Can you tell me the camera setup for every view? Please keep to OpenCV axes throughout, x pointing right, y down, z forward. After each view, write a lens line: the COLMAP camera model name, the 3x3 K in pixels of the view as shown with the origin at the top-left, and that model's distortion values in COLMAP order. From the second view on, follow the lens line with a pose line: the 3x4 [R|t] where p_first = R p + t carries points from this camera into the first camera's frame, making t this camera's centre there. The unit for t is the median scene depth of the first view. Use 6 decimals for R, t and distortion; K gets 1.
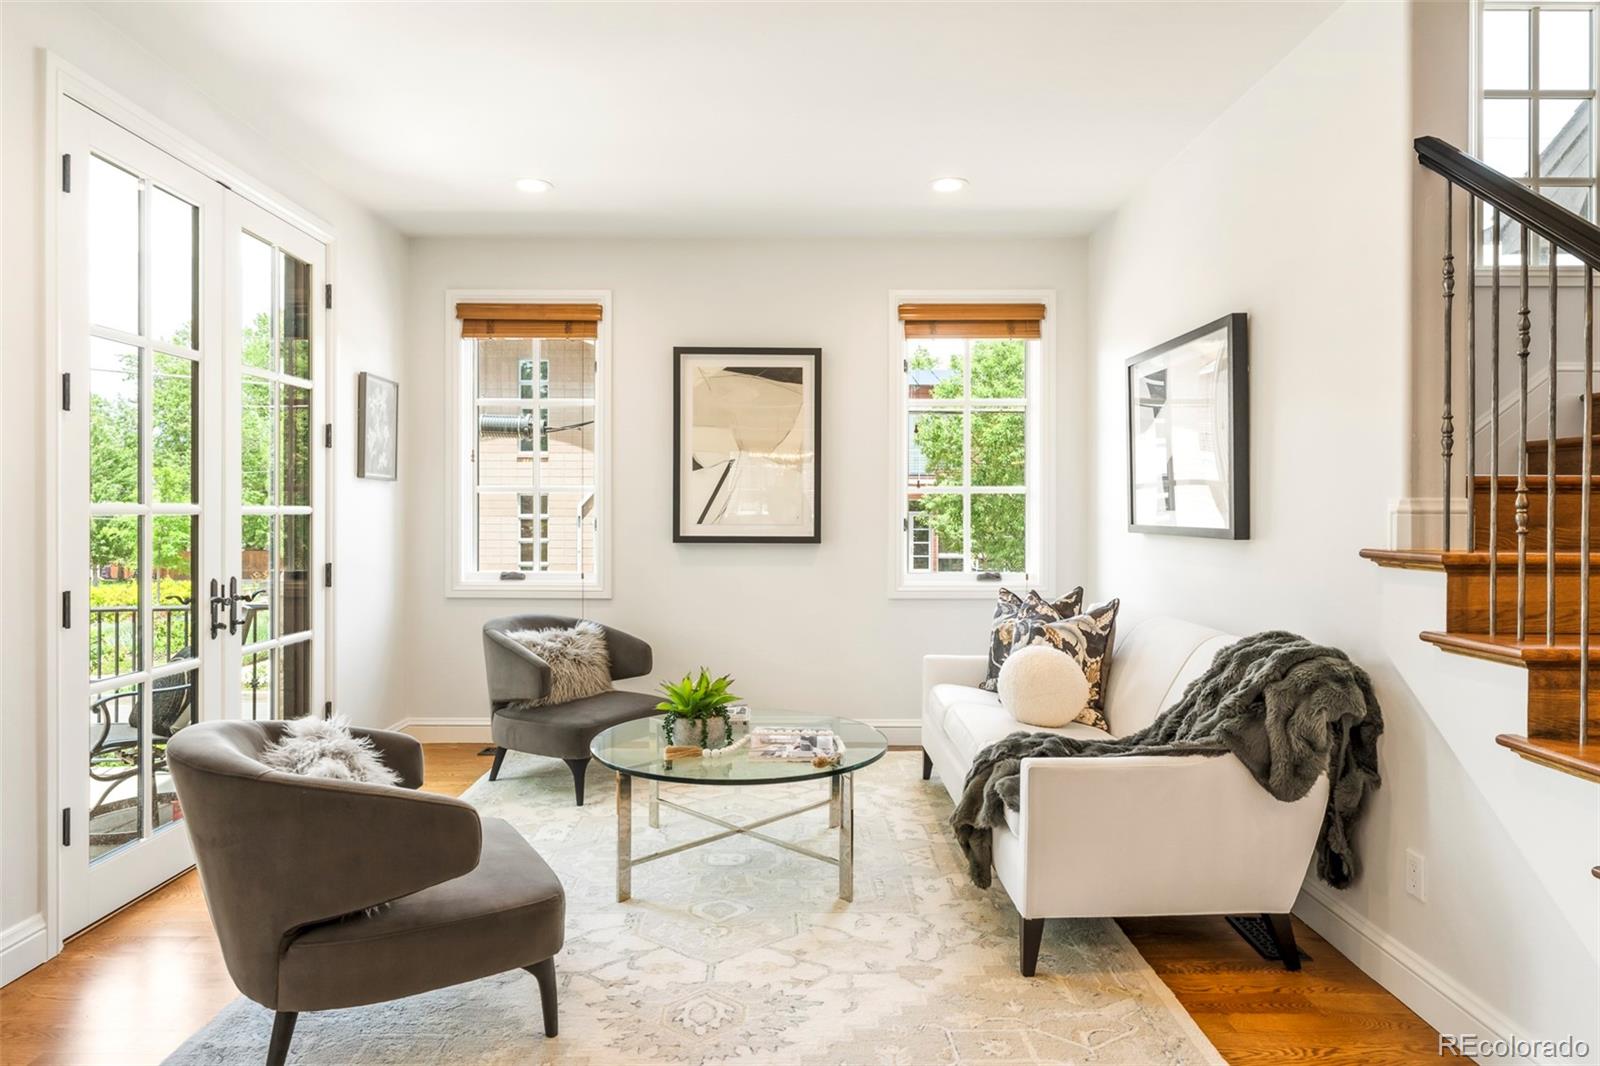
lens RADIAL K [[960.6, 0, 799.8], [0, 960.6, 517.5], [0, 0, 1]] dist [-0.000663, -0.001621]
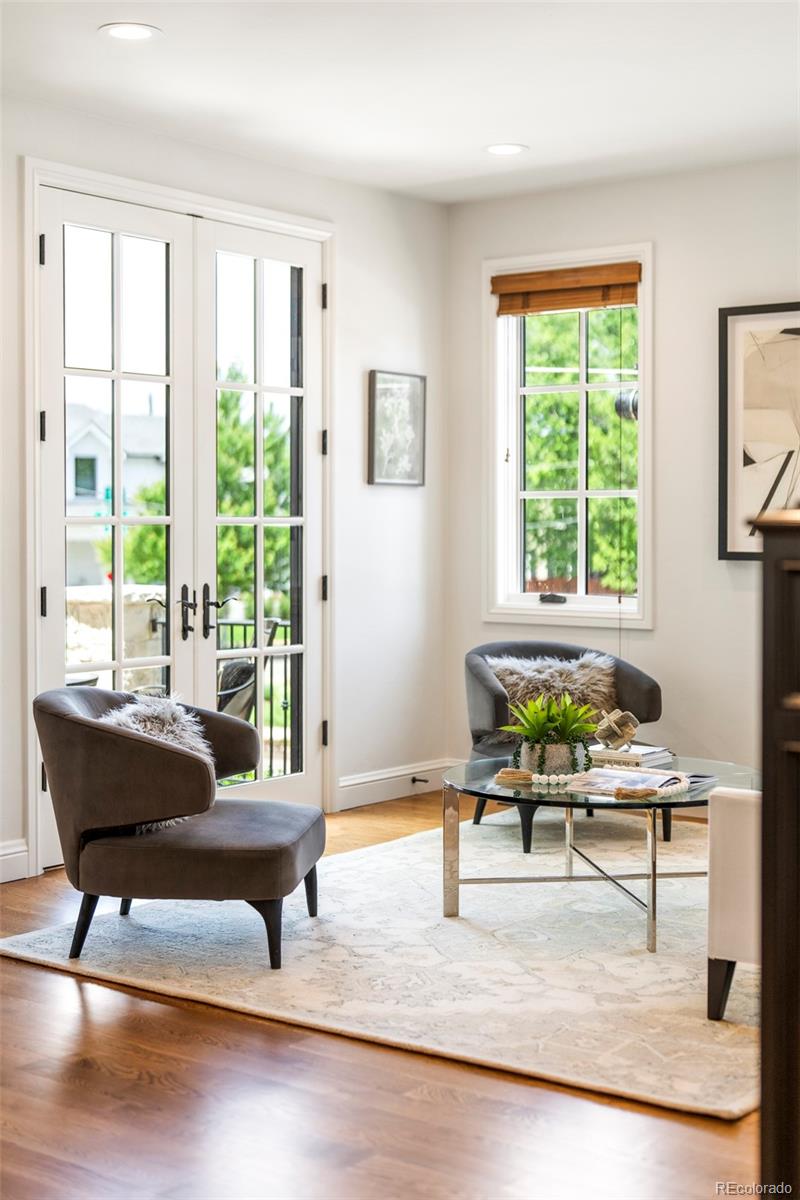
lens RADIAL K [[1697.3, 0, 412.5], [0, 1697.3, 561.3], [0, 0, 1]] dist [0.009934, 0.028651]
pose [[0.792702, 0.011496, -0.609500, 0.661091], [0.000170, 0.999818, 0.019080, 0.001039], [0.609609, -0.015228, 0.792556, -0.312855]]
